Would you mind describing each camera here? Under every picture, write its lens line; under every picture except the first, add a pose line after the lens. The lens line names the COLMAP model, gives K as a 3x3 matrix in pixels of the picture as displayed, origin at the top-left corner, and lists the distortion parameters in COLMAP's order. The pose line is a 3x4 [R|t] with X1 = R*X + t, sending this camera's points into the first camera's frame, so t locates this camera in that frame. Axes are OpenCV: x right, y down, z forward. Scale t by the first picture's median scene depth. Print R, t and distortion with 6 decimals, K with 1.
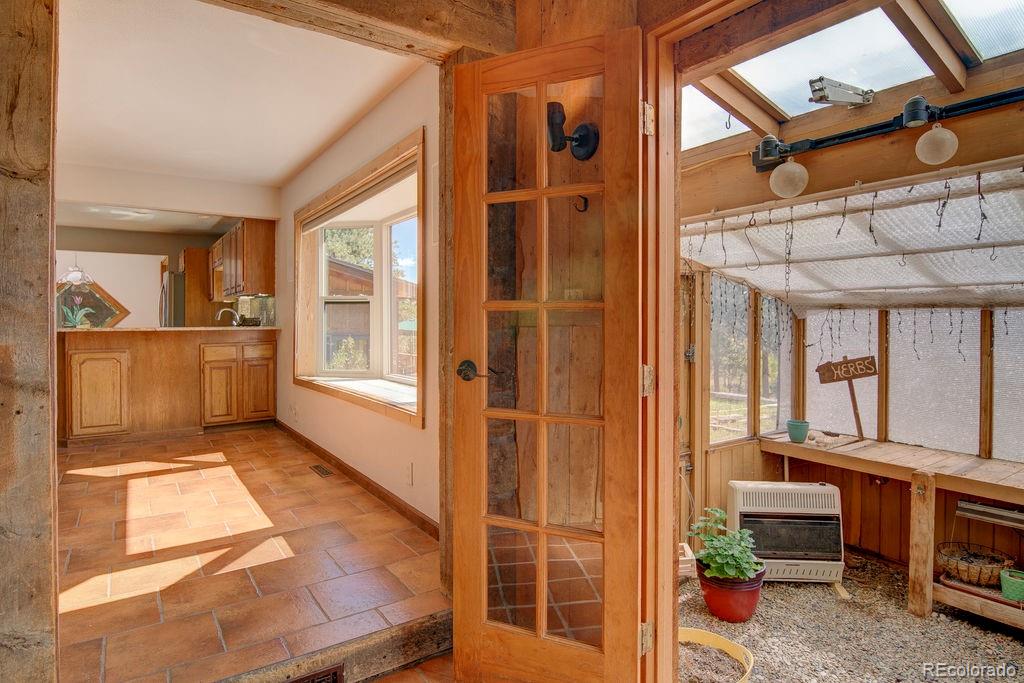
lens RADIAL K [[558.2, 0, 529.3], [0, 558.2, 325.9], [0, 0, 1]] dist [-0.011735, -0.008557]
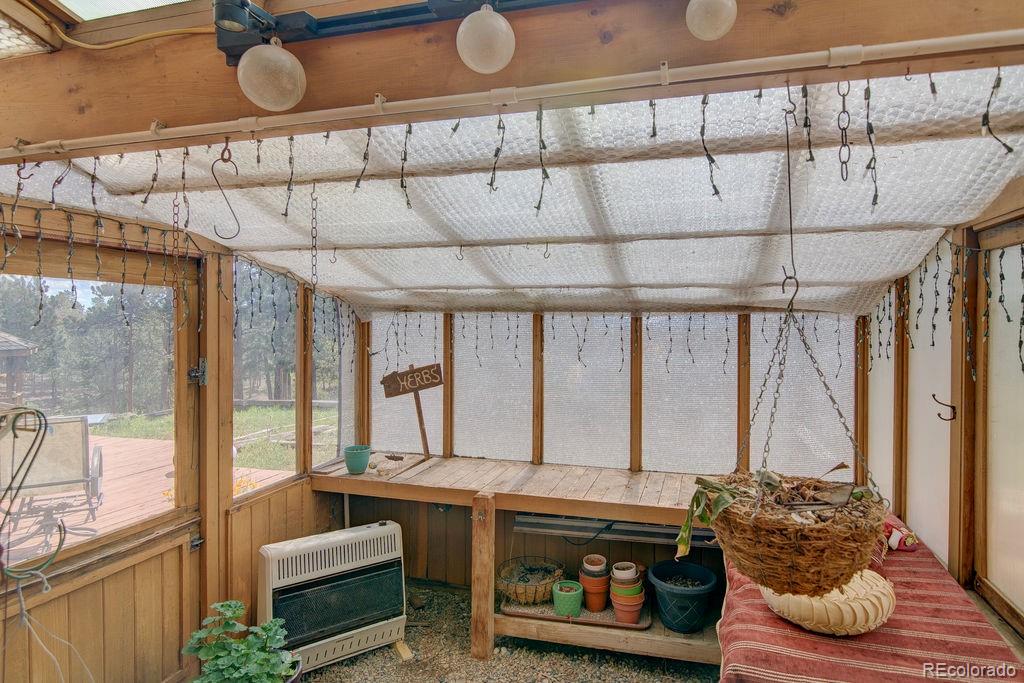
lens RADIAL K [[558.2, 0, 516.3], [0, 558.2, 333.0], [0, 0, 1]] dist [-0.011735, -0.008557]
pose [[0.788251, -0.007217, 0.615311, 0.182150], [0.001619, 0.999952, 0.009655, -0.005059], [-0.615351, -0.006615, 0.788225, 0.233864]]
